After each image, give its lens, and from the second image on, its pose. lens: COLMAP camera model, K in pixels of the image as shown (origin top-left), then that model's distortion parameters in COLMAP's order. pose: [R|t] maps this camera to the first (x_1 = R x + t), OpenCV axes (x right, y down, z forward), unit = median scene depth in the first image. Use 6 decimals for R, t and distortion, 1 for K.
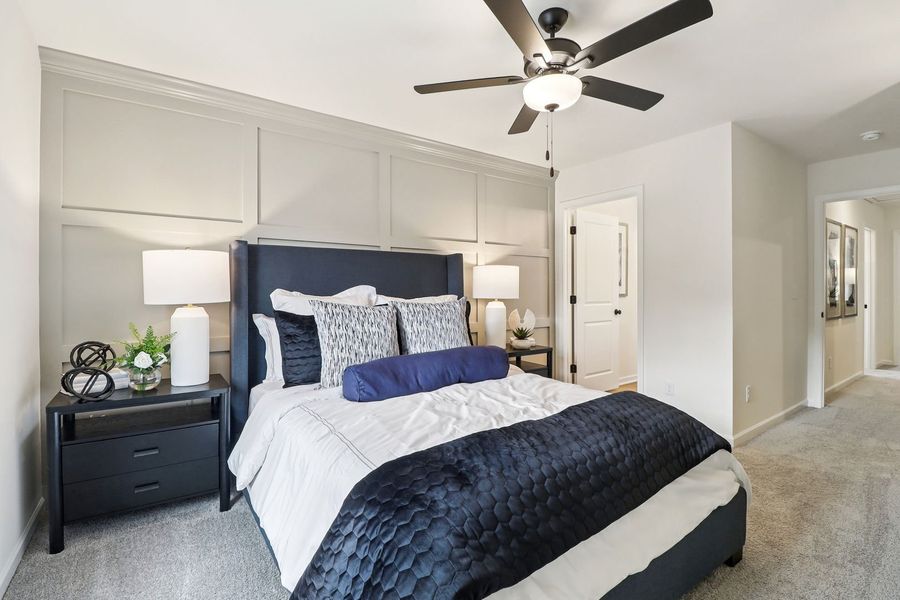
lens RADIAL K [[425.4, 0, 449.8], [0, 425.4, 290.5], [0, 0, 1]] dist [-0.002376, -0.000688]
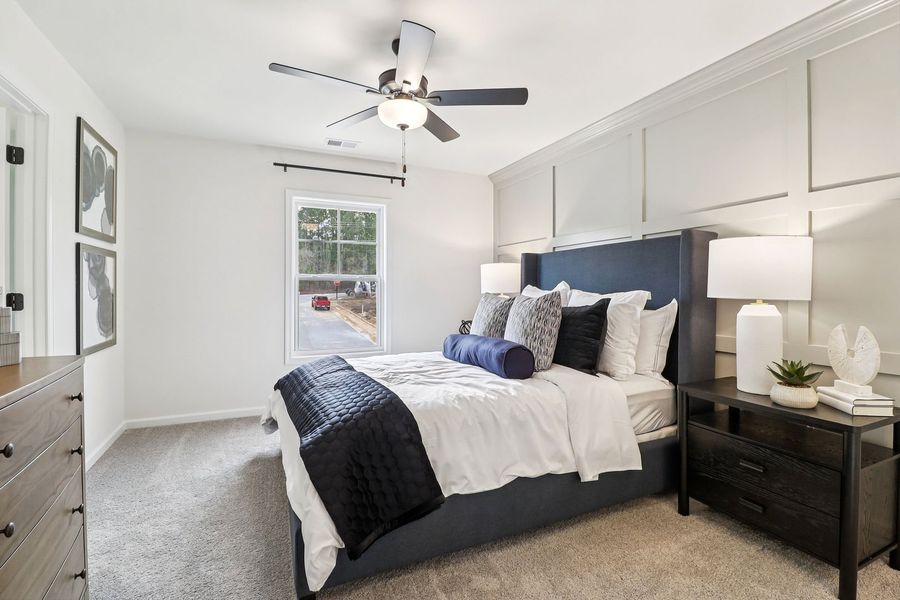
lens RADIAL K [[425.4, 0, 449.8], [0, 425.4, 290.5], [0, 0, 1]] dist [-0.002376, -0.000688]
pose [[-0.163520, 0.002879, -0.986536, 1.001757], [0.000953, 0.999996, 0.002760, 0.009000], [0.986540, -0.000489, -0.163522, 0.957028]]
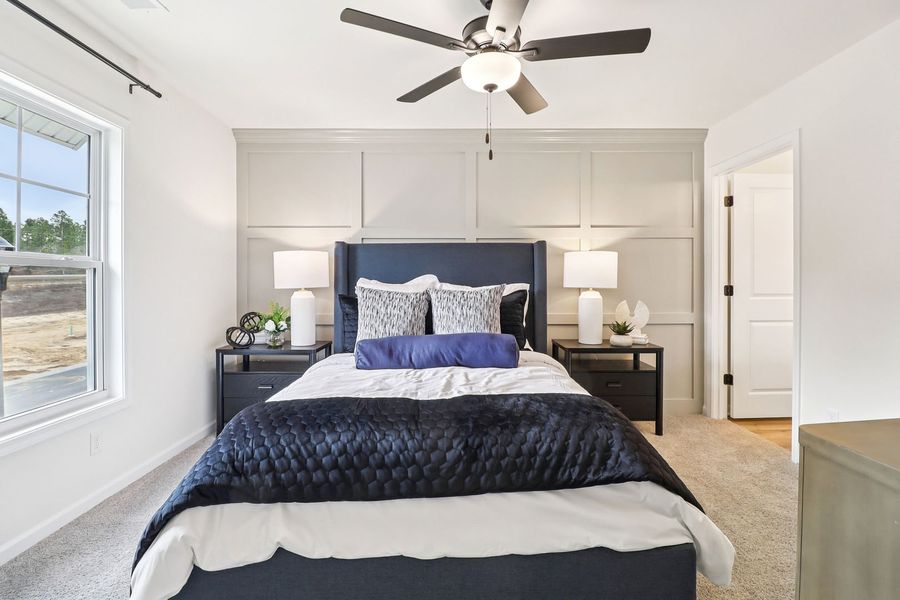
lens RADIAL K [[426.9, 0, 451.9], [0, 426.9, 284.1], [0, 0, 1]] dist [0.001648, -0.000286]
pose [[0.813474, 0.002827, -0.581595, 0.551813], [0.001018, 0.999980, 0.006284, 0.006987], [0.581601, -0.005704, 0.813454, 0.118303]]
